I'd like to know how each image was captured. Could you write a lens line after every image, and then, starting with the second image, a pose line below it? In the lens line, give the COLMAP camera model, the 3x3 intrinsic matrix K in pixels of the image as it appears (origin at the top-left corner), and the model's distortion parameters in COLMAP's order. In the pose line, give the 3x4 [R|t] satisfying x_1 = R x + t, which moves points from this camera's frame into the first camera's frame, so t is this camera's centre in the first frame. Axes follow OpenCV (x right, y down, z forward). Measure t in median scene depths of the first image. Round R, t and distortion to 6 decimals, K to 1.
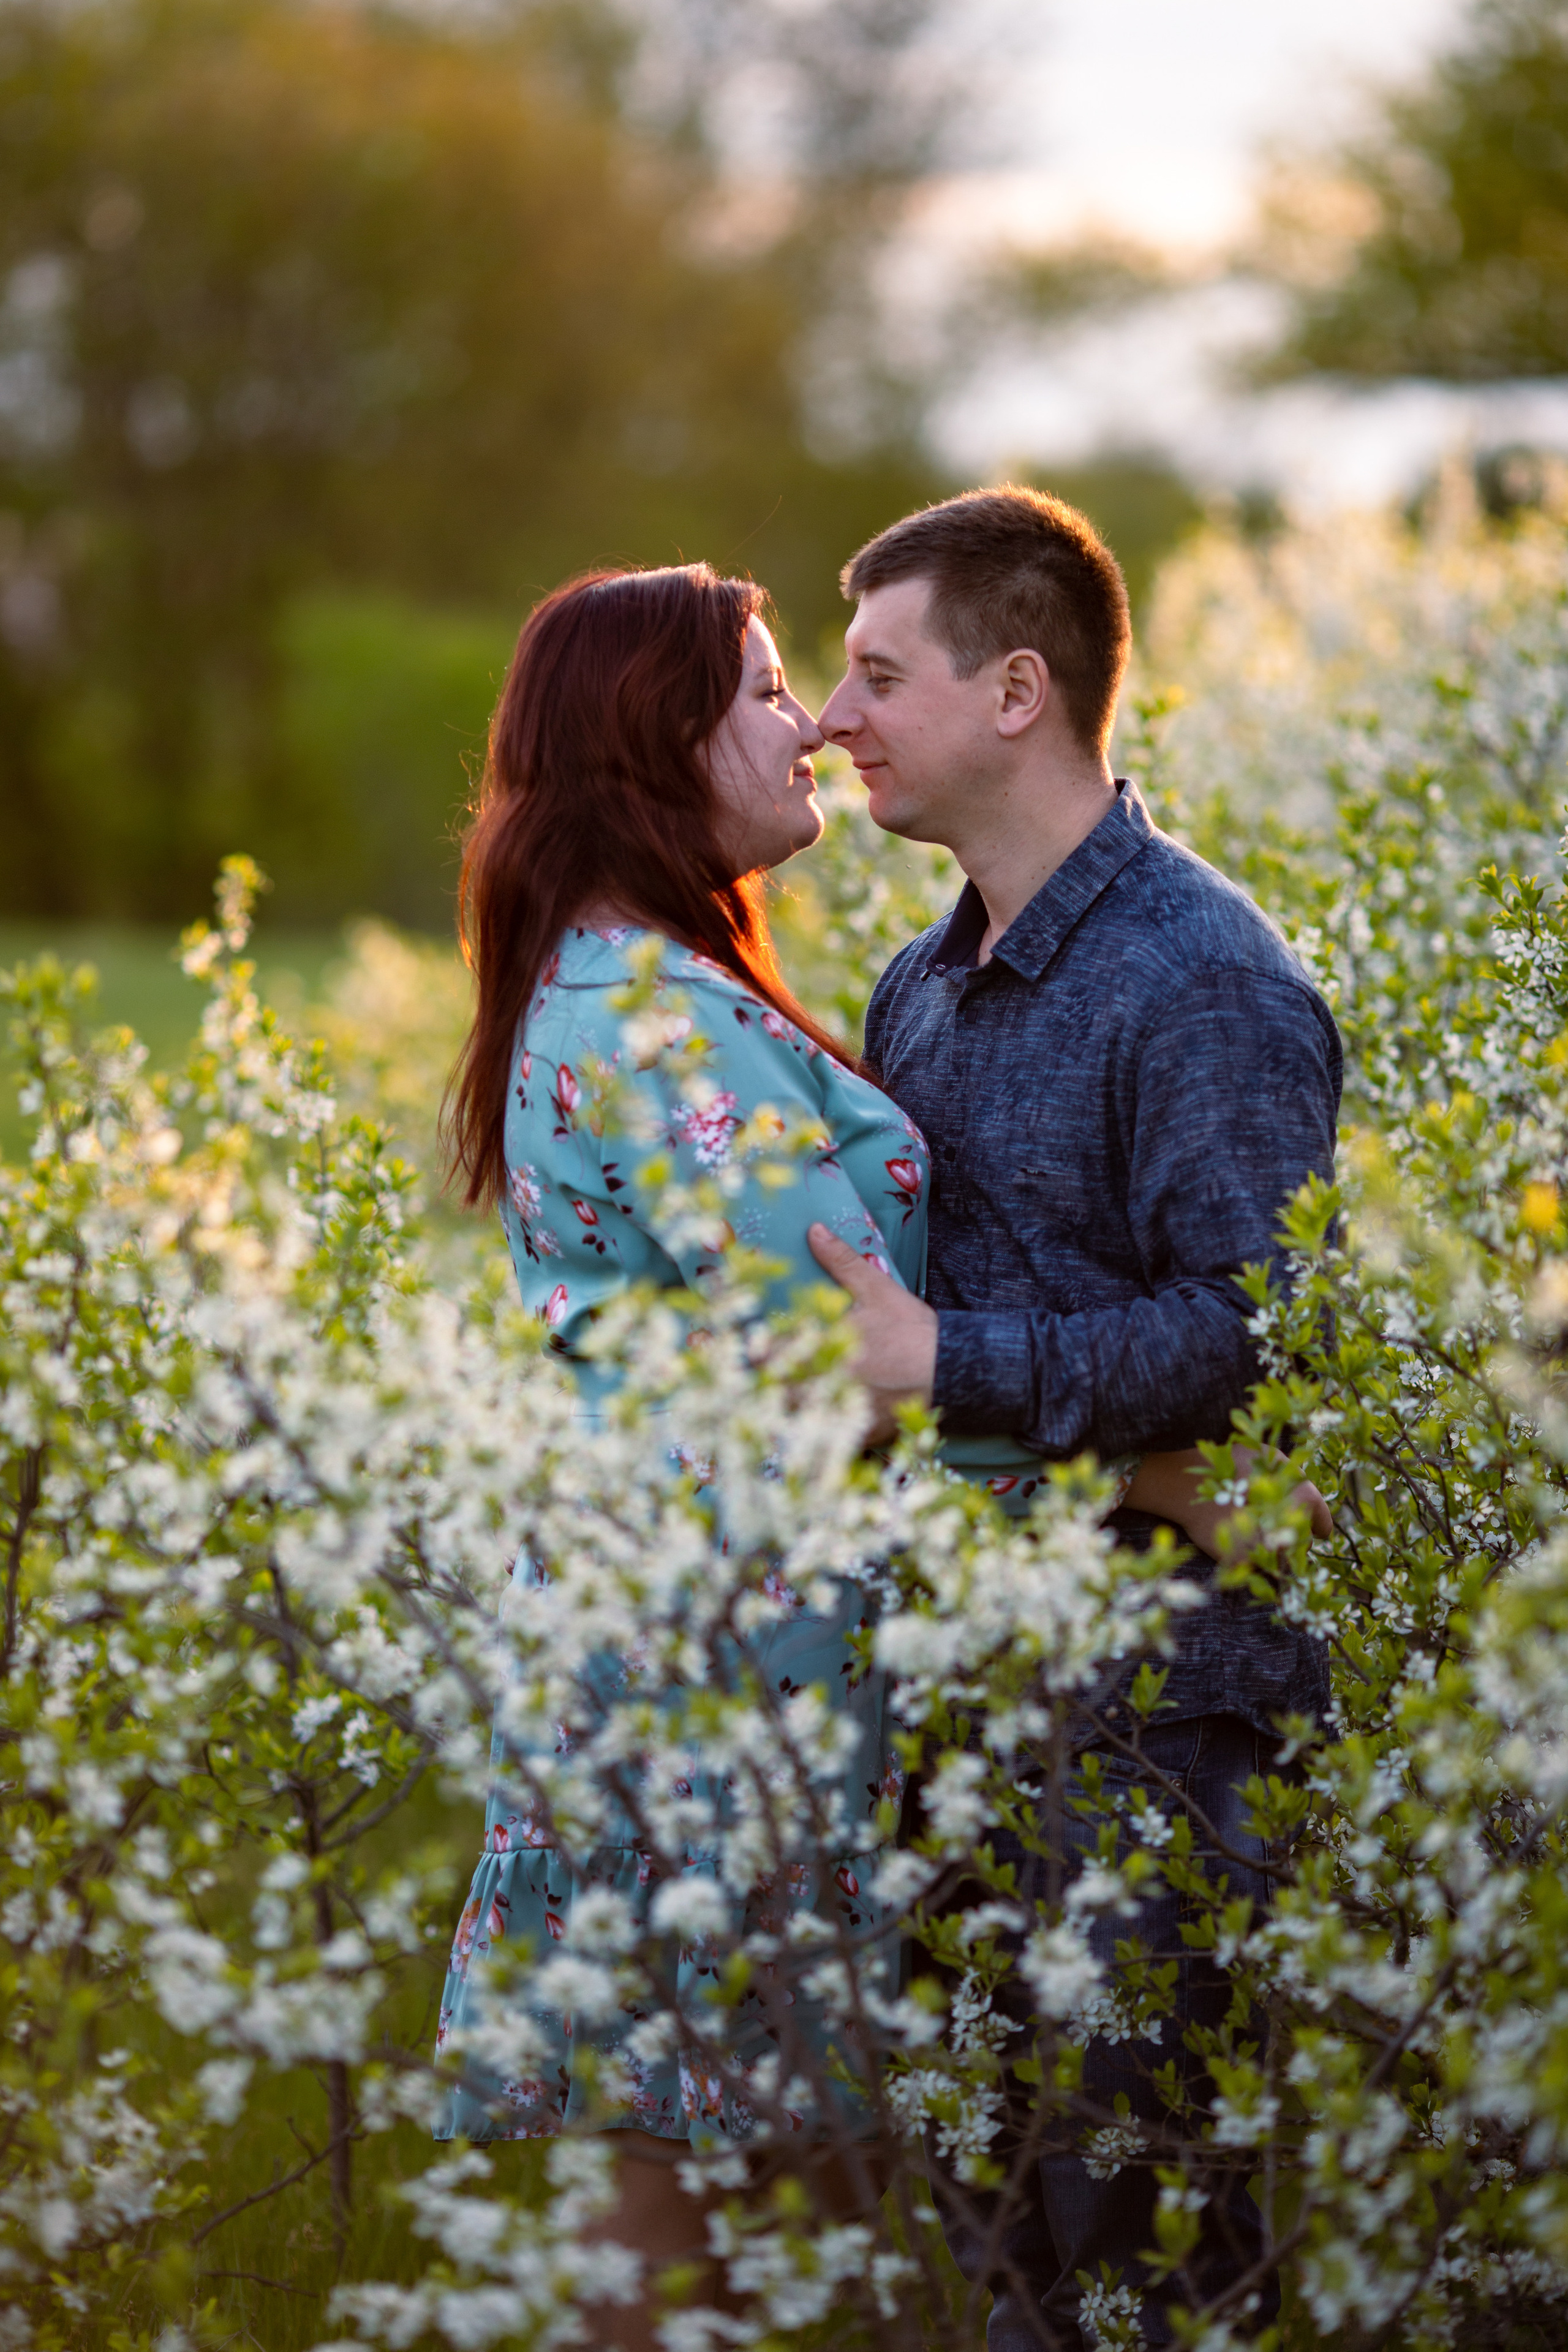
lens RADIAL K [[9195.1, 0, 784.0], [0, 9195.1, 1176.0], [0, 0, 1]] dist [0.121127, 0.712222]
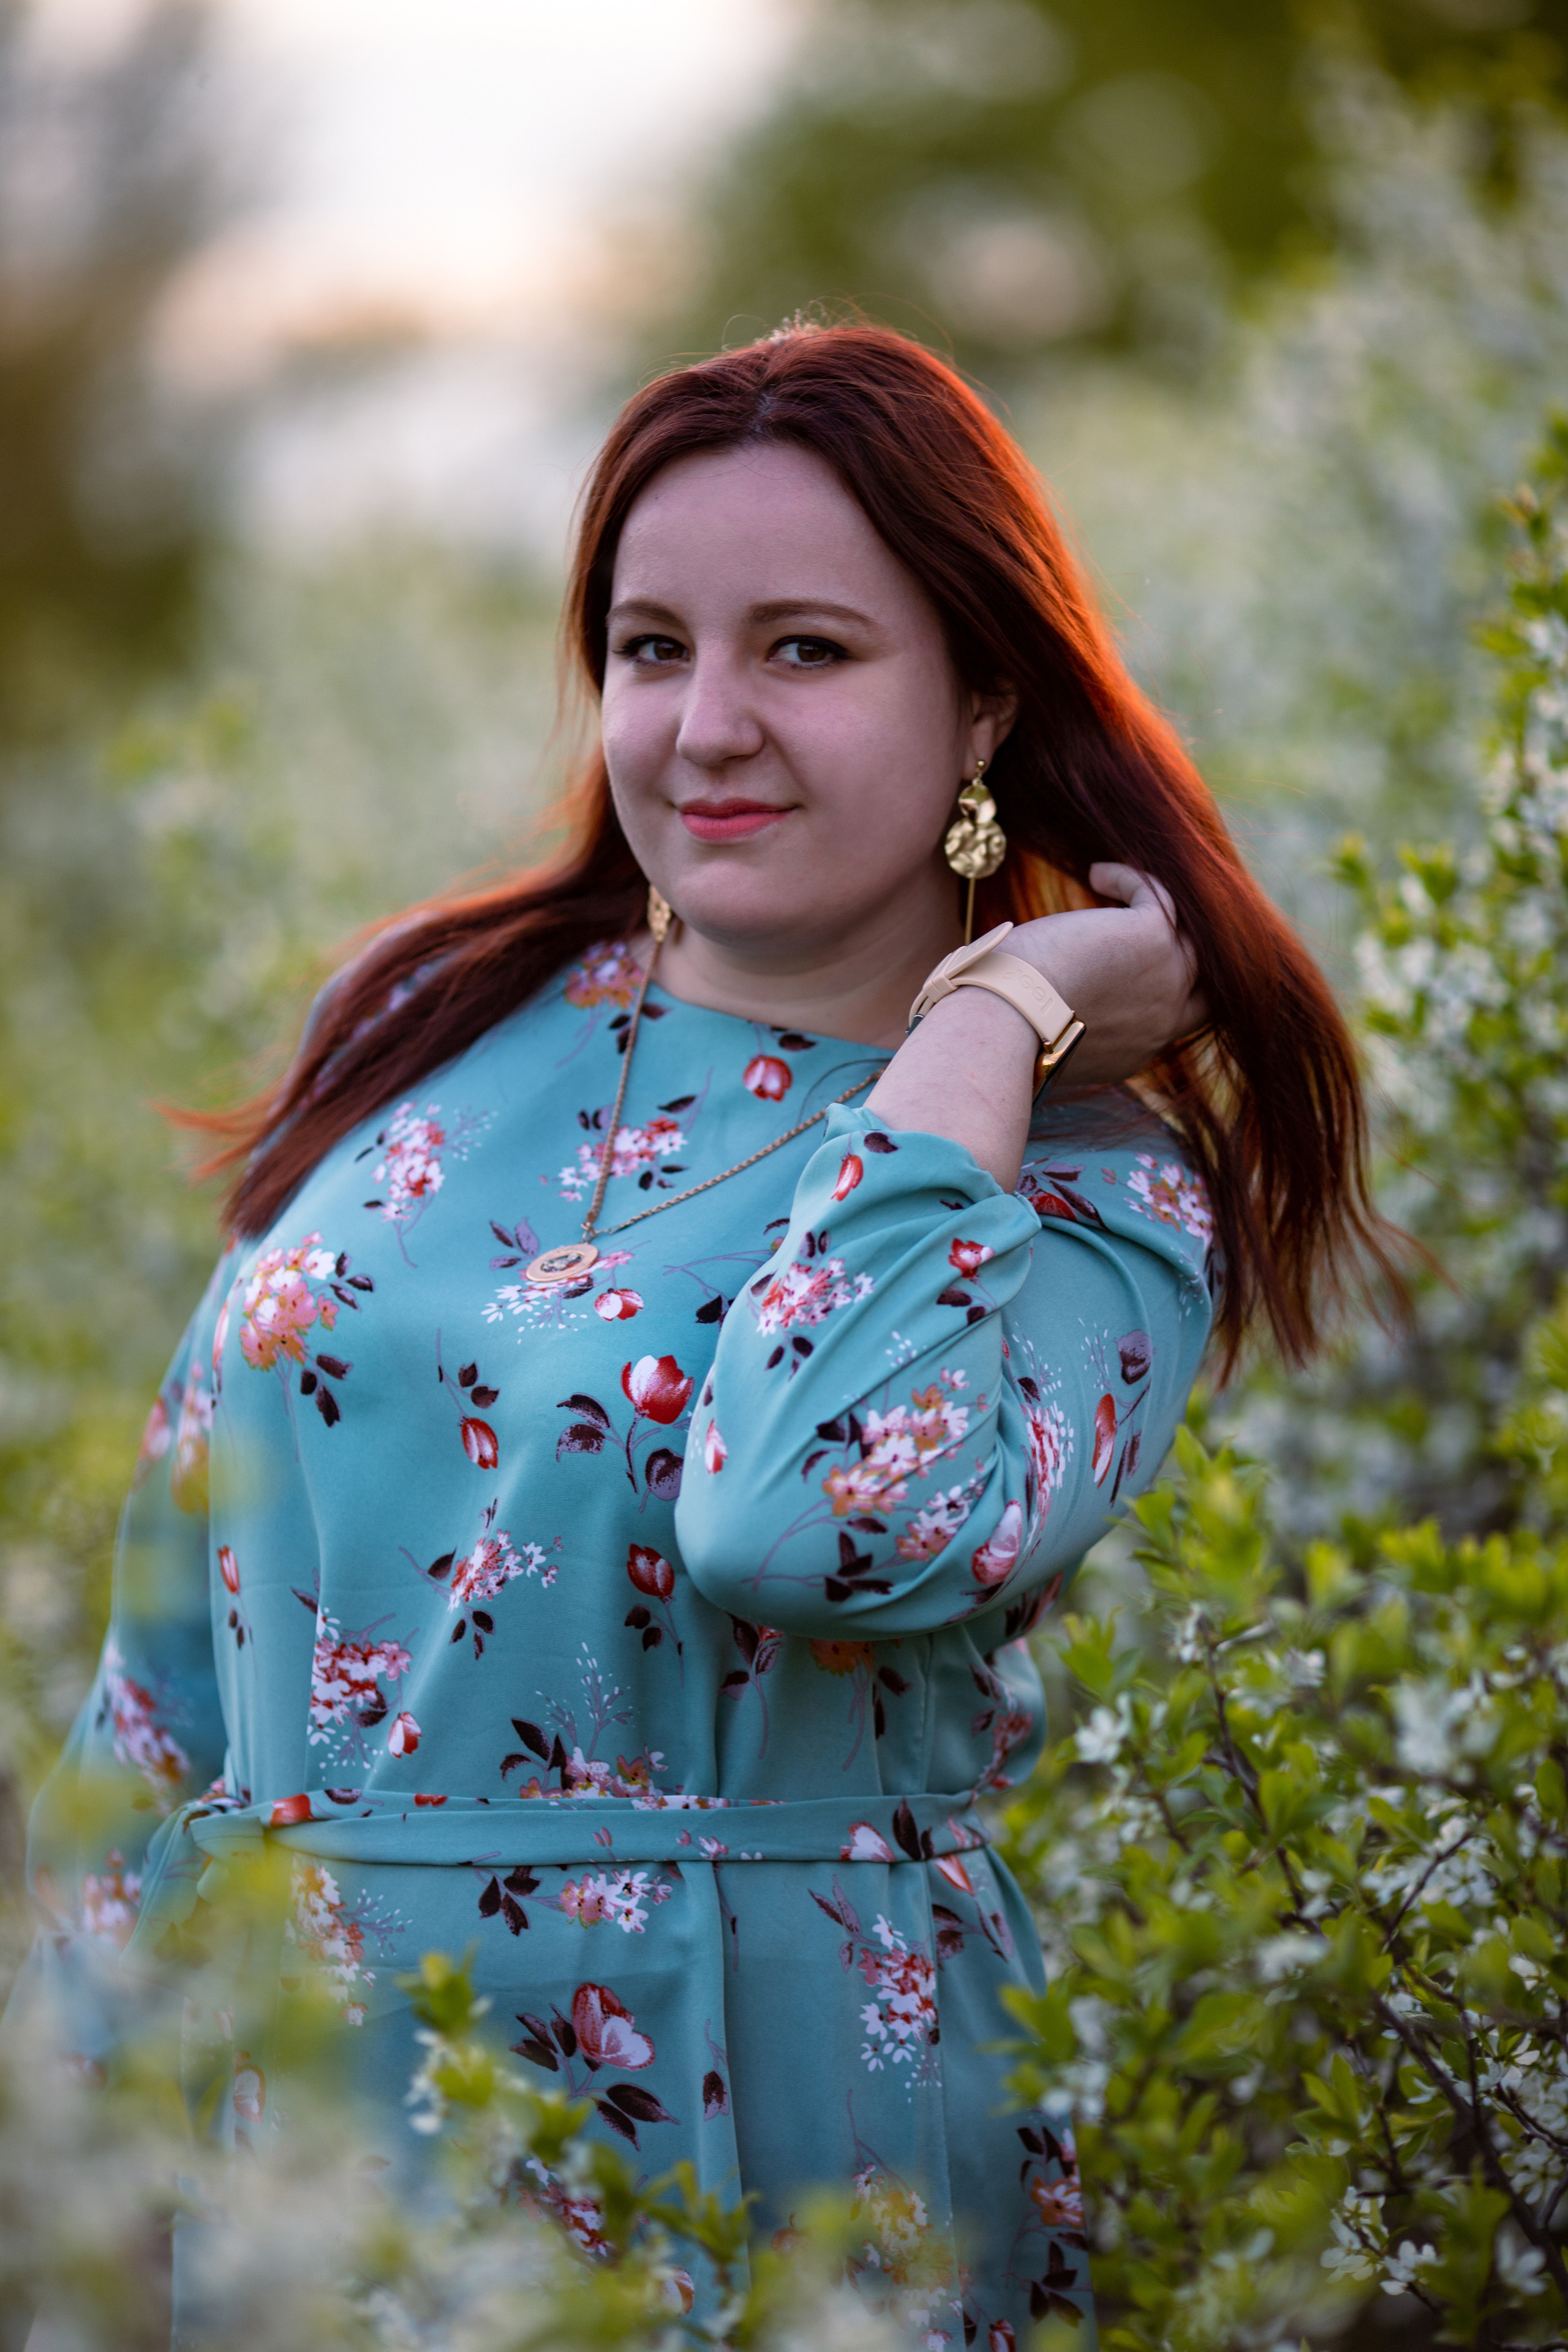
lens RADIAL K [[9195.1, 0, 784.0], [0, 9195.1, 1176.0], [0, 0, 1]] dist [0.121127, 0.712222]
pose [[0.995943, -0.052282, 0.073239, -0.000451], [0.053054, 0.998554, -0.008639, -0.011586], [-0.072682, 0.012490, 0.997277, 0.522519]]
